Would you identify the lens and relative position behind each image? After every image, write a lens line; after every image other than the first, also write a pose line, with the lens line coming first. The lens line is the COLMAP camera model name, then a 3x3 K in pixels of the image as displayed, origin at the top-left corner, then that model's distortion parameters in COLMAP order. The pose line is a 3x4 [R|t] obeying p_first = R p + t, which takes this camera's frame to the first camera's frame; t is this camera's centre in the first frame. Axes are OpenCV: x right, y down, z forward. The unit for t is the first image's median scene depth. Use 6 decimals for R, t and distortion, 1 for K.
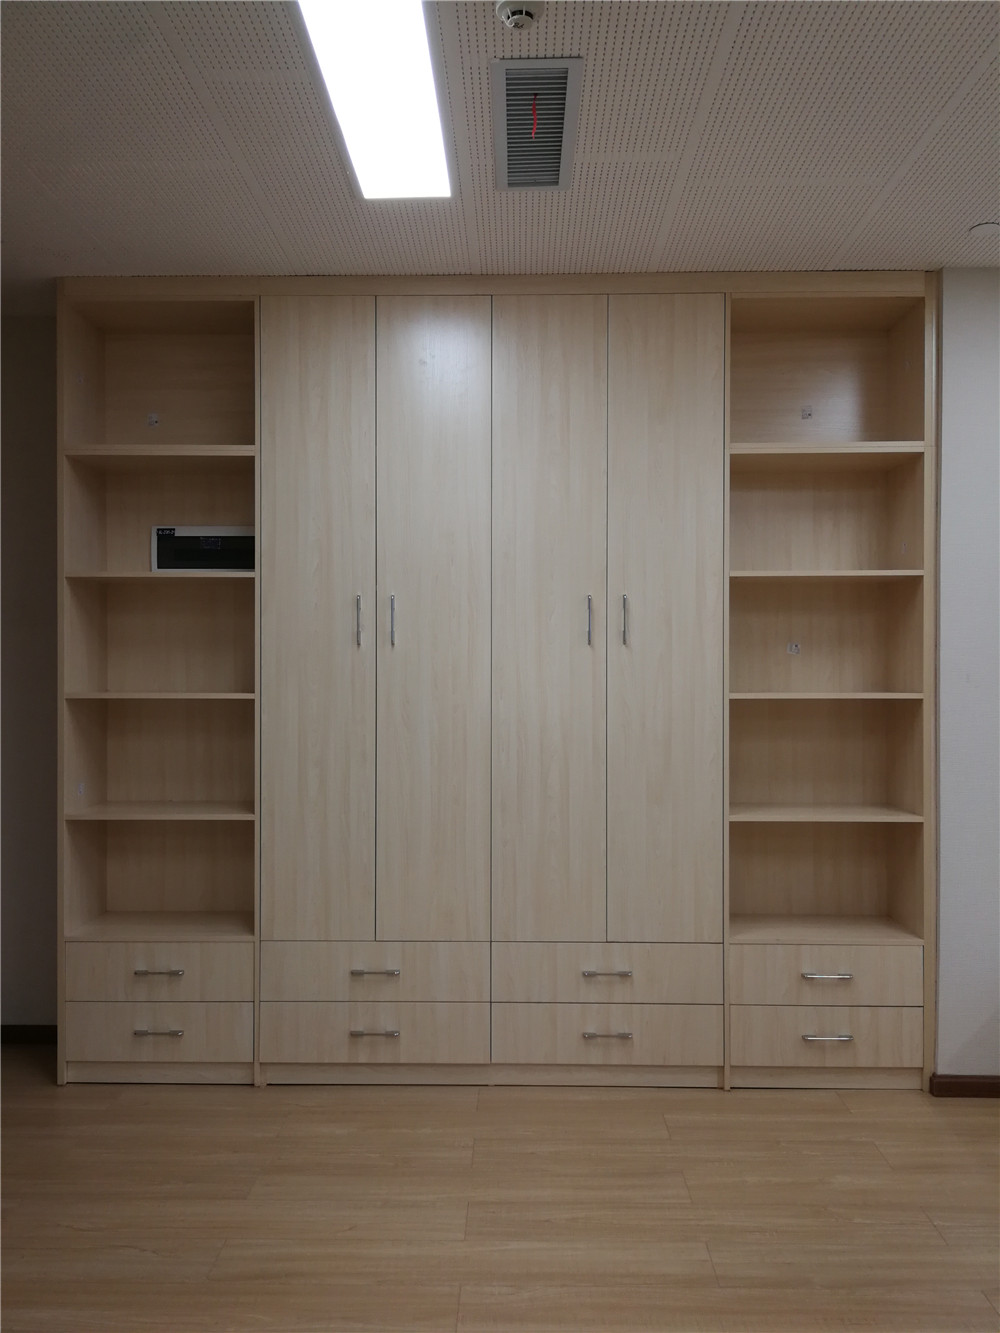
lens RADIAL K [[1085.4, 0, 500.0], [0, 1085.4, 666.5], [0, 0, 1]] dist [0.010246, -0.002495]
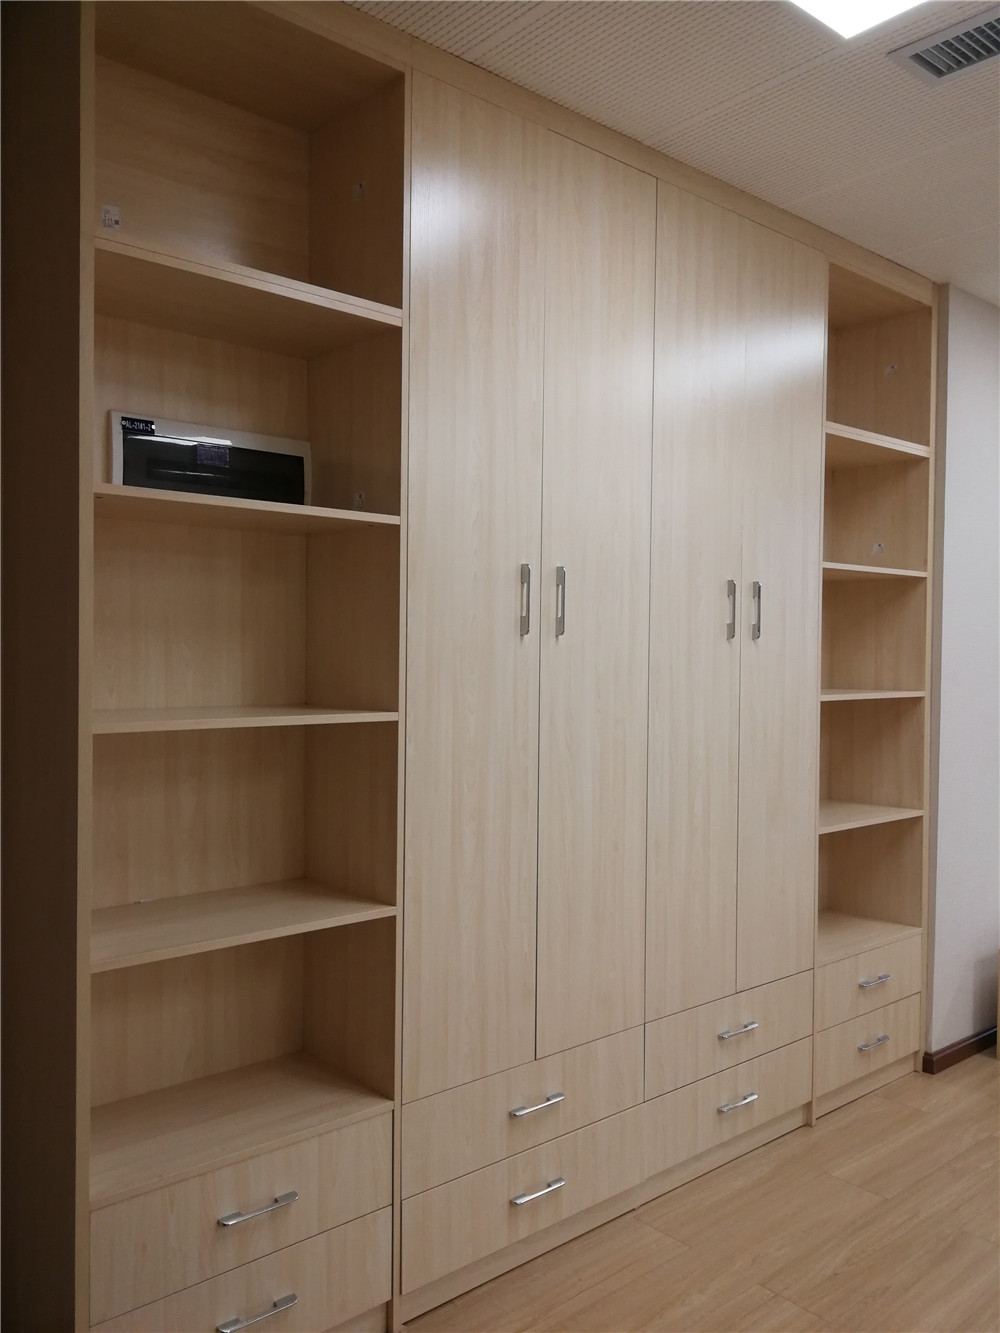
lens RADIAL K [[1085.4, 0, 500.0], [0, 1085.4, 666.5], [0, 0, 1]] dist [0.010246, -0.002495]
pose [[0.736275, -0.003693, 0.676673, -0.607266], [-0.014530, 0.999668, 0.021265, -0.015461], [-0.676527, -0.025489, 0.735977, 0.507204]]
